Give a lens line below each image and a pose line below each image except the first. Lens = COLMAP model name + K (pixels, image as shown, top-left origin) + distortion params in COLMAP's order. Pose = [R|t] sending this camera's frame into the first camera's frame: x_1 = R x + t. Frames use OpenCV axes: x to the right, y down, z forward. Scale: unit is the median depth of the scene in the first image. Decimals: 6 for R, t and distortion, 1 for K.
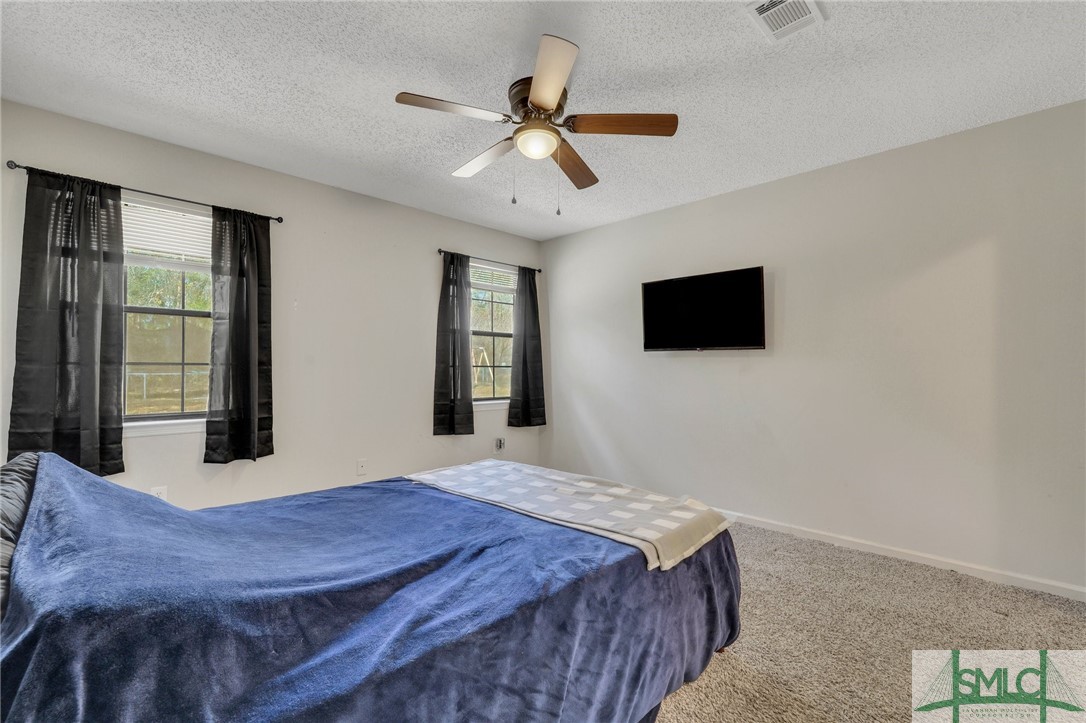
lens RADIAL K [[477.6, 0, 544.2], [0, 477.6, 361.1], [0, 0, 1]] dist [-0.001561, 0.000328]
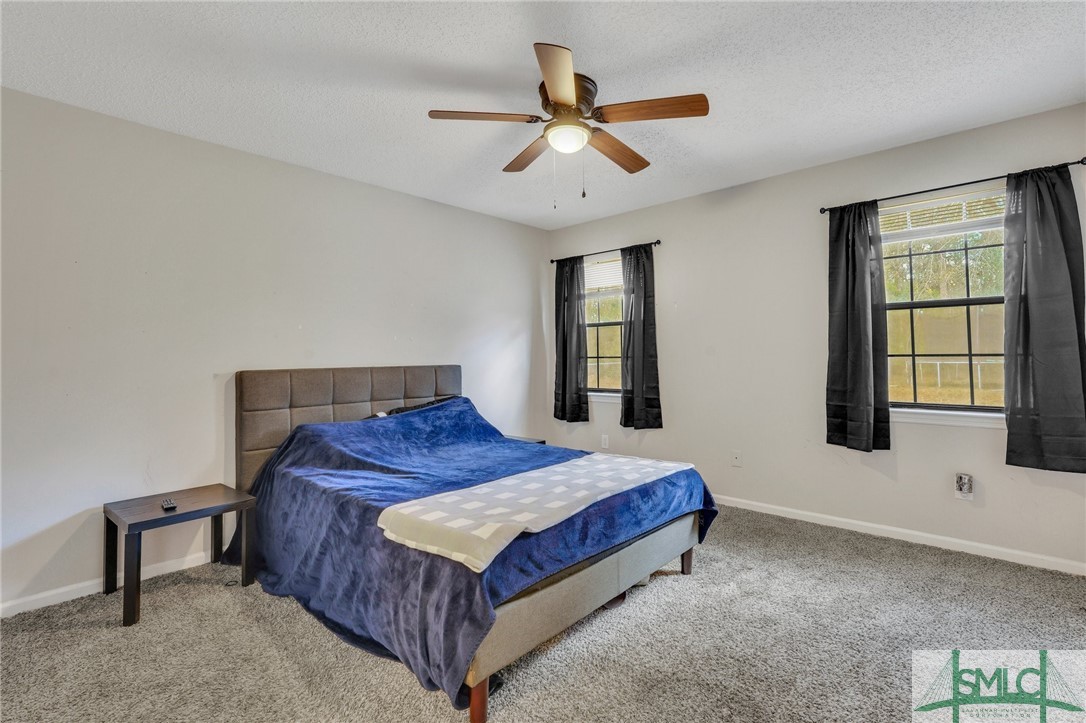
lens RADIAL K [[474.9, 0, 574.1], [0, 474.9, 344.3], [0, 0, 1]] dist [0.001546, 0.000298]
pose [[0.093906, -0.035986, -0.994931, 0.667184], [0.020142, 0.999211, -0.034239, 0.012508], [0.995377, -0.016825, 0.094556, 0.658415]]
